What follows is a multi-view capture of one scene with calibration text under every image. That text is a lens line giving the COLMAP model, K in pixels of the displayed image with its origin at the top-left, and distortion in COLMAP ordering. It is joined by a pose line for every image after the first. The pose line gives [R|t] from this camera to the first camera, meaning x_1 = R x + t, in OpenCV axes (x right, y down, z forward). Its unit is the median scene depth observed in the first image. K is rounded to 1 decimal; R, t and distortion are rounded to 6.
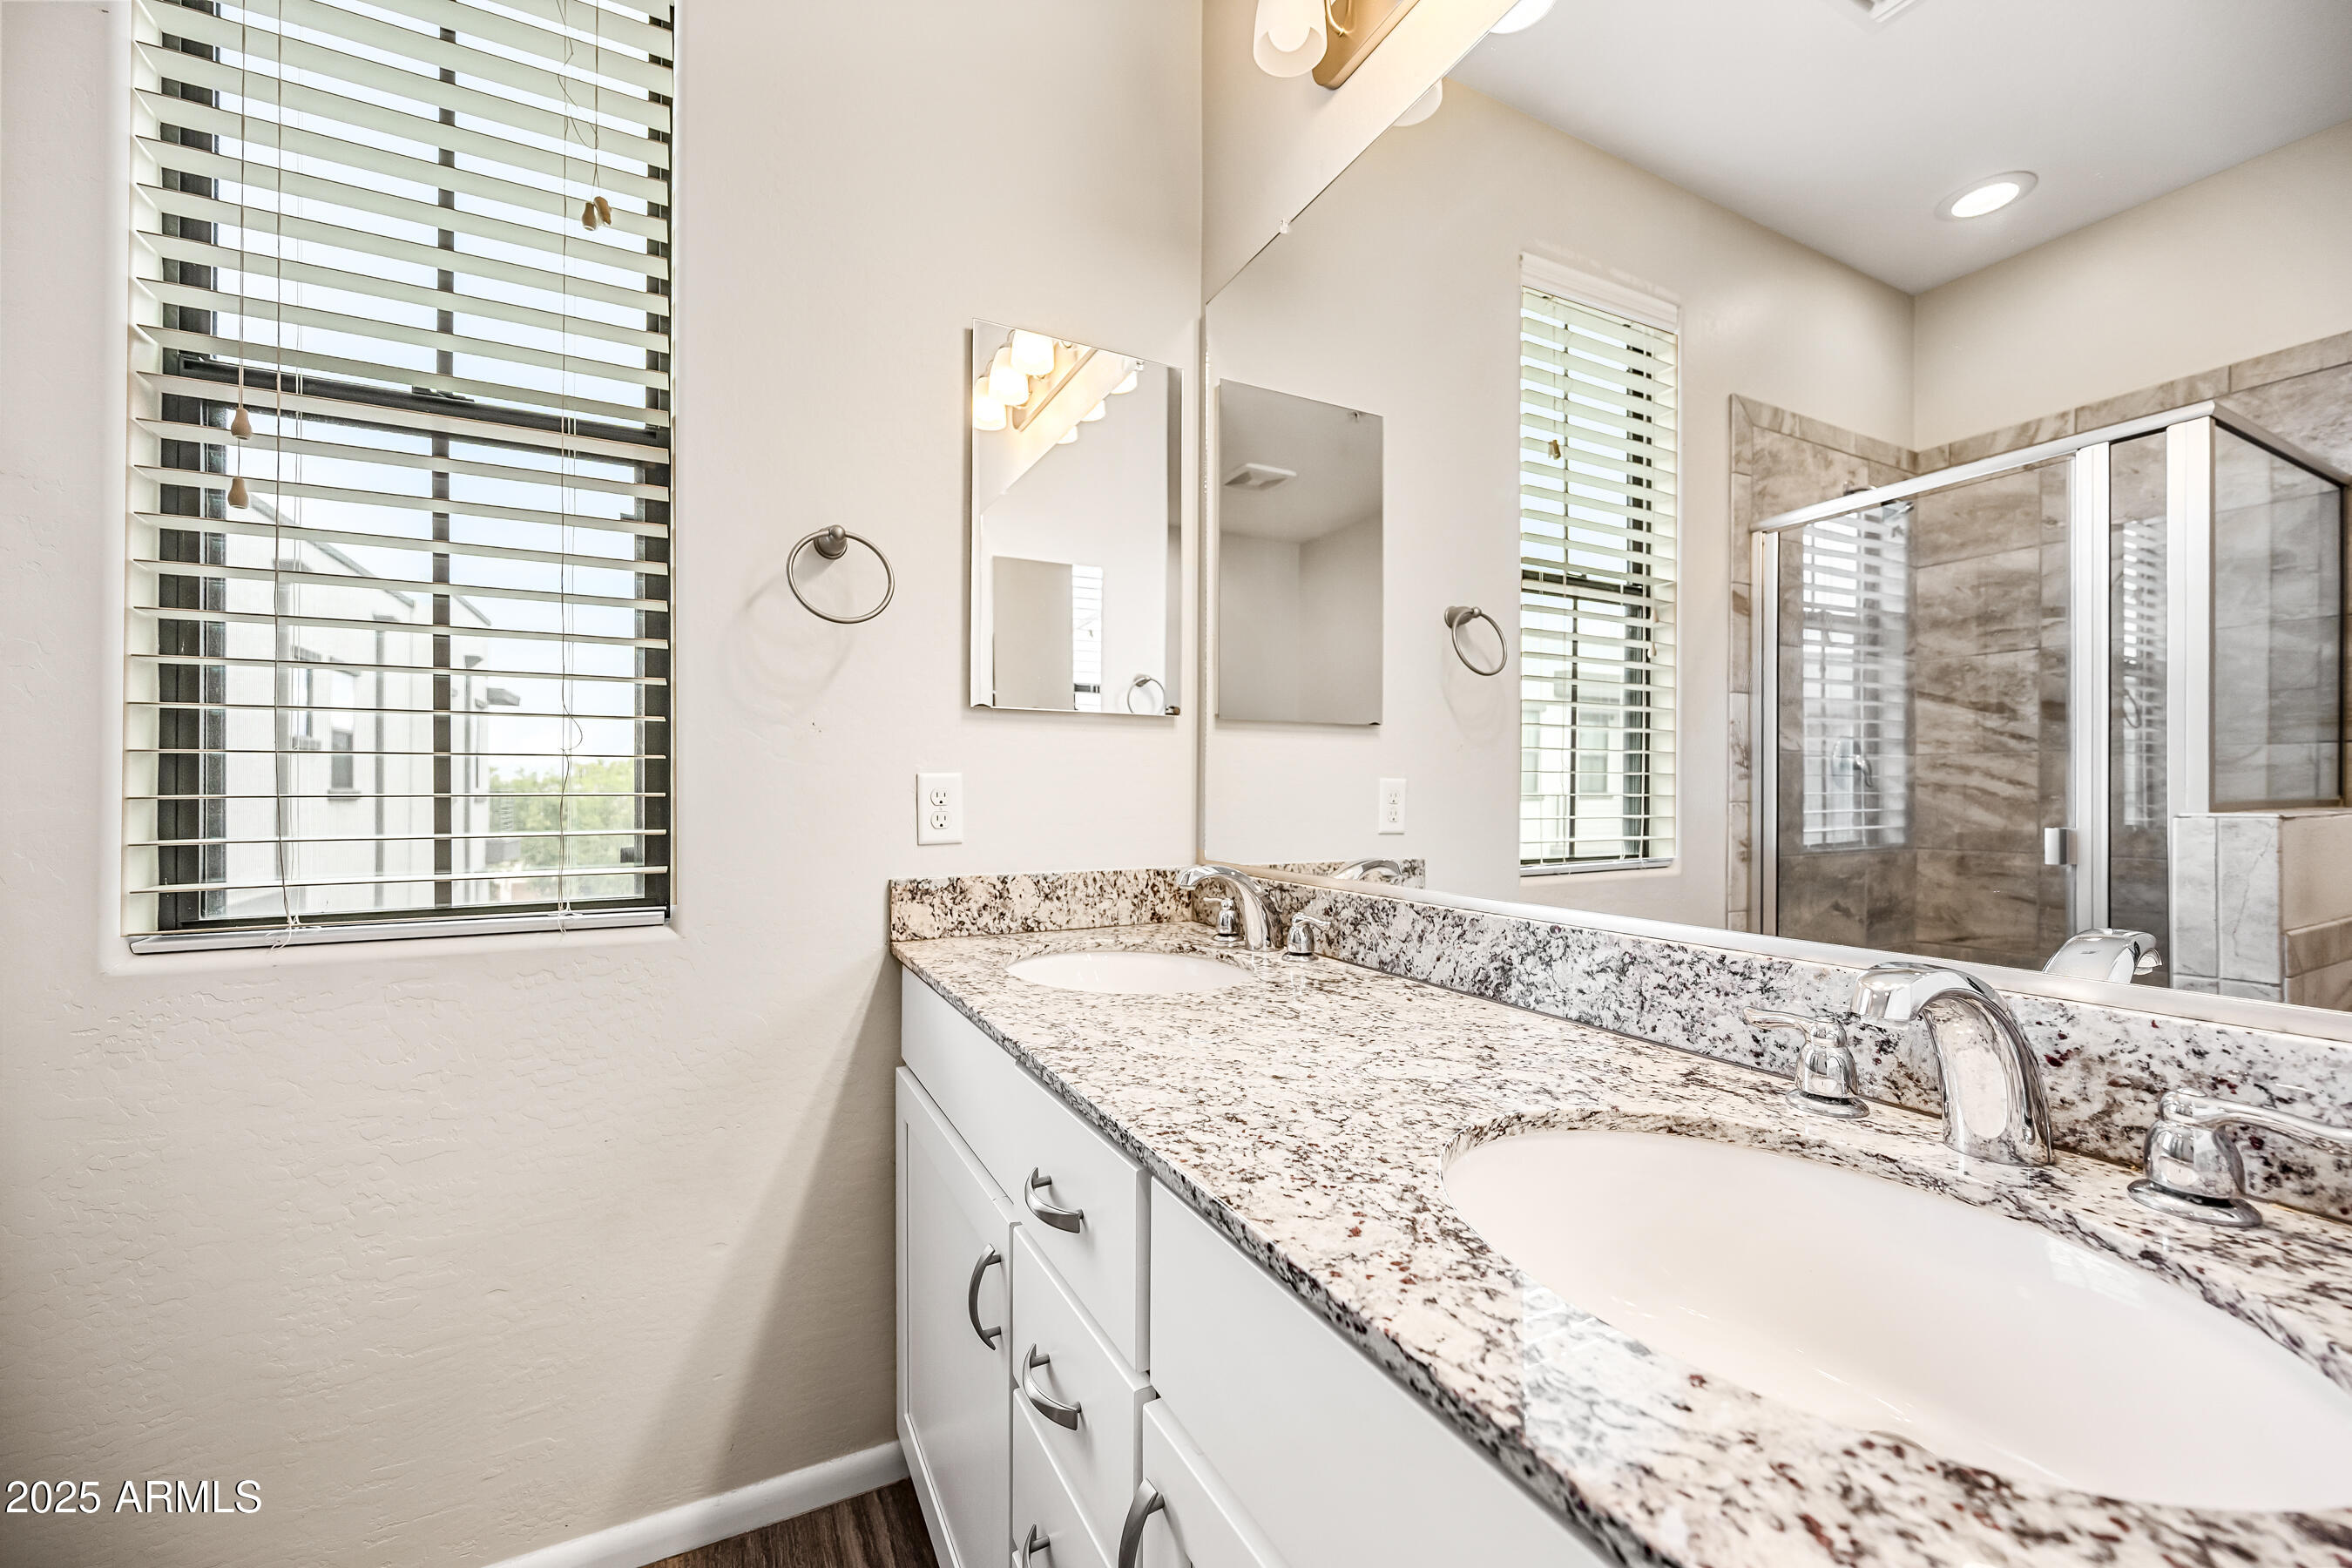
lens RADIAL K [[920.0, 0, 1178.0], [0, 920.0, 789.6], [0, 0, 1]] dist [-0.000022, 0.000128]
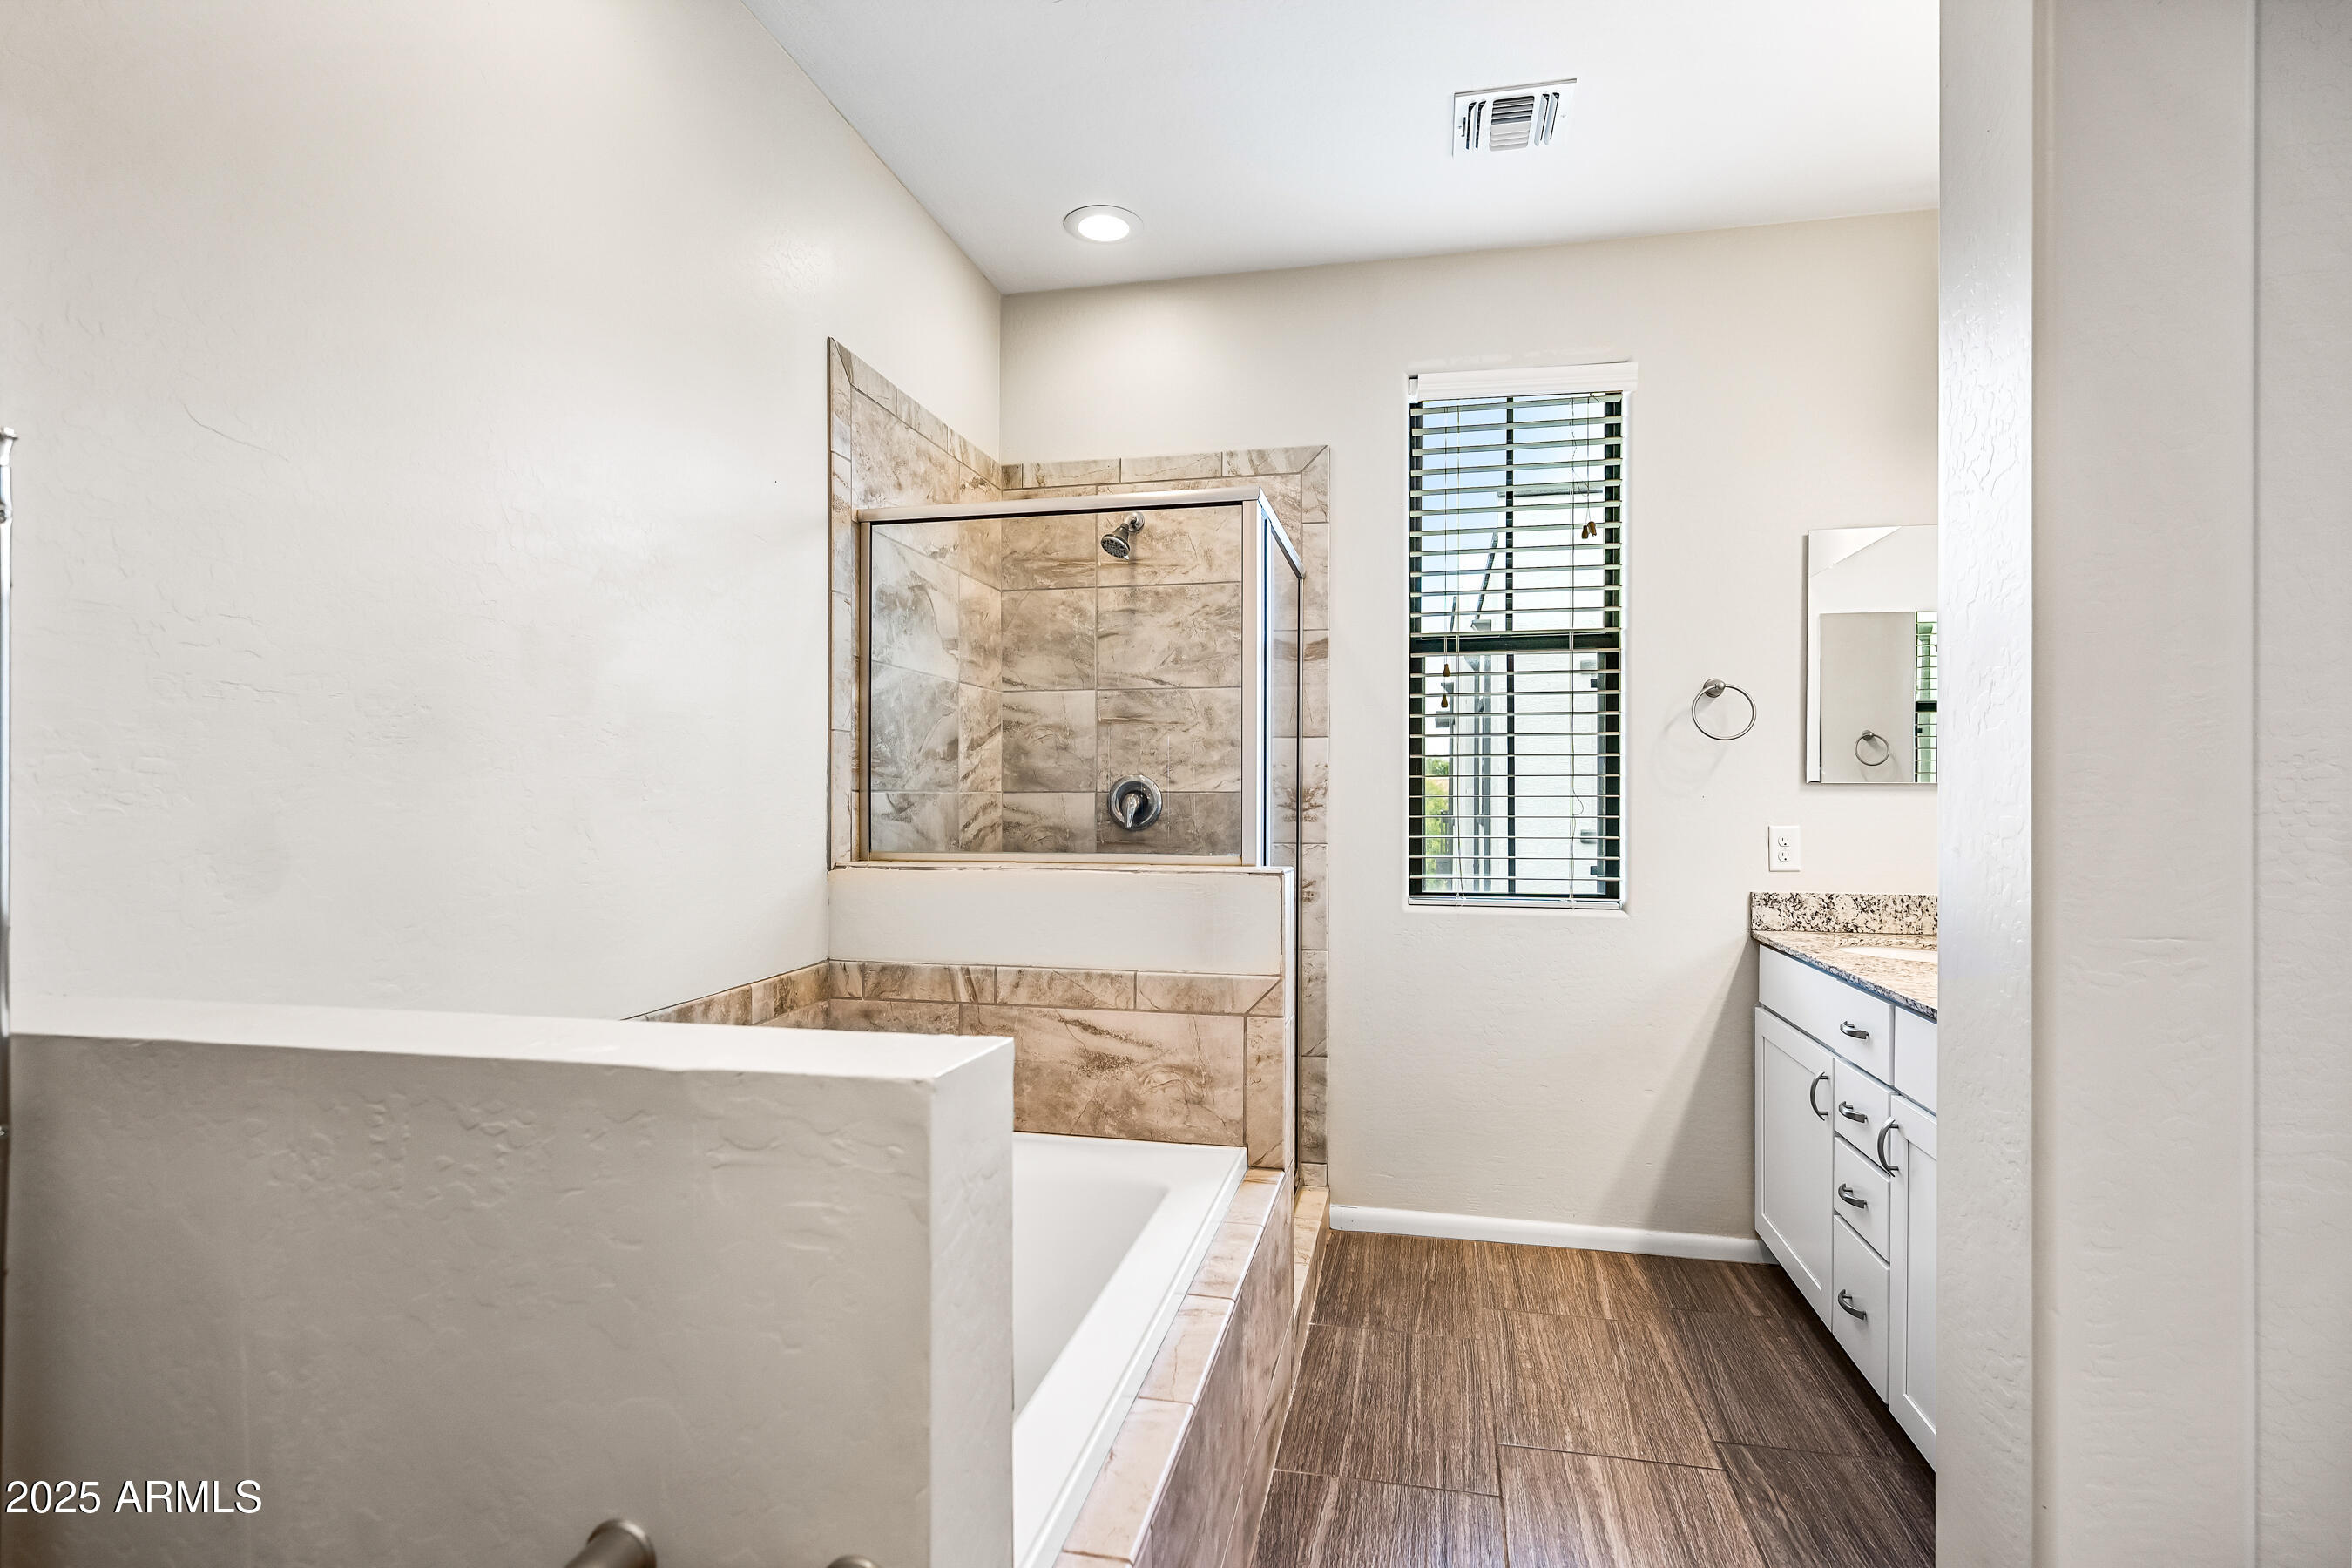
lens RADIAL K [[1134.9, 0, 1167.2], [0, 1134.9, 792.6], [0, 0, 1]] dist [0.000163, -0.000106]
pose [[0.751925, -0.002426, -0.659245, 0.244524], [0.003136, 0.999995, -0.000103, -0.084295], [0.659242, -0.001990, 0.751928, -1.238199]]
